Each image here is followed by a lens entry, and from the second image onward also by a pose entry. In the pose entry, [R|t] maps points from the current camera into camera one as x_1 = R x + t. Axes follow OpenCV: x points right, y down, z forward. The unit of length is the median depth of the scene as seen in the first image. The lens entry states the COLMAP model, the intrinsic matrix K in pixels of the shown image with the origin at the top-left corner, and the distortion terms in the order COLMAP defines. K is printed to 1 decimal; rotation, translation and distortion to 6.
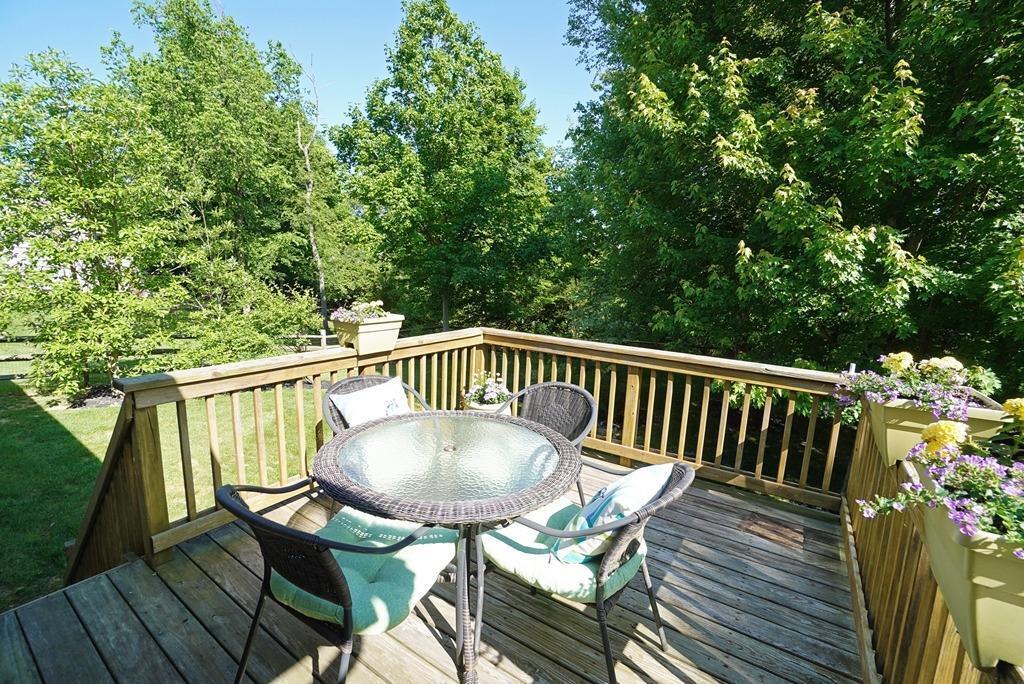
lens RADIAL K [[454.5, 0, 508.8], [0, 454.5, 344.2], [0, 0, 1]] dist [-0.058547, 0.021392]
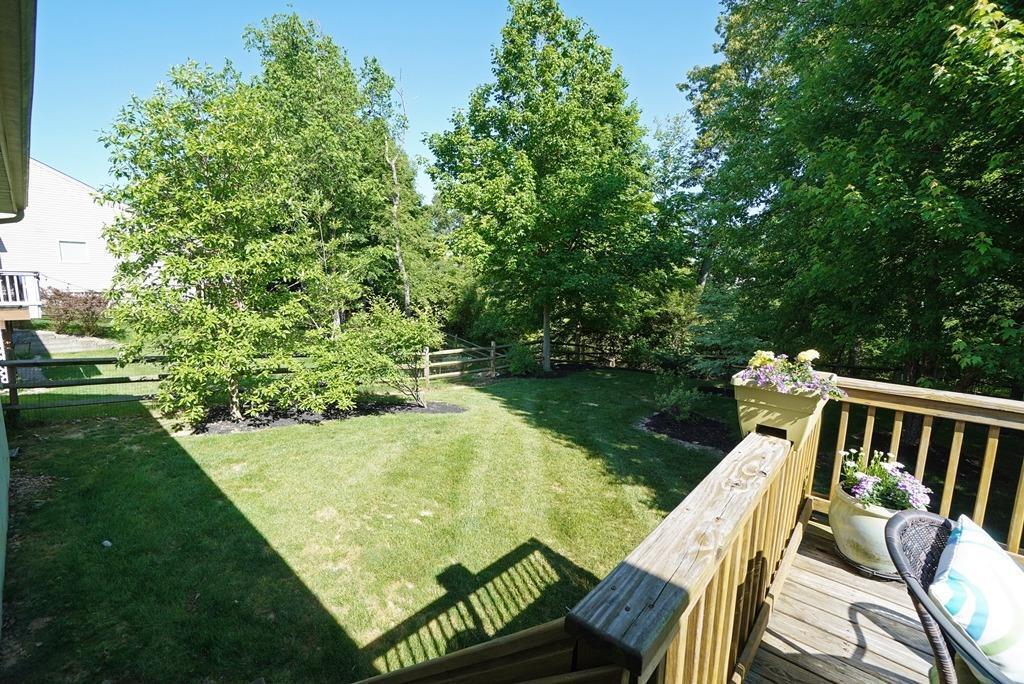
lens RADIAL K [[454.5, 0, 508.8], [0, 454.5, 344.2], [0, 0, 1]] dist [-0.058547, 0.021392]
pose [[0.991097, 0.003132, -0.133102, -0.121856], [-0.006086, 0.999744, -0.021795, -0.018898], [0.133000, 0.022411, 0.990863, 0.083190]]
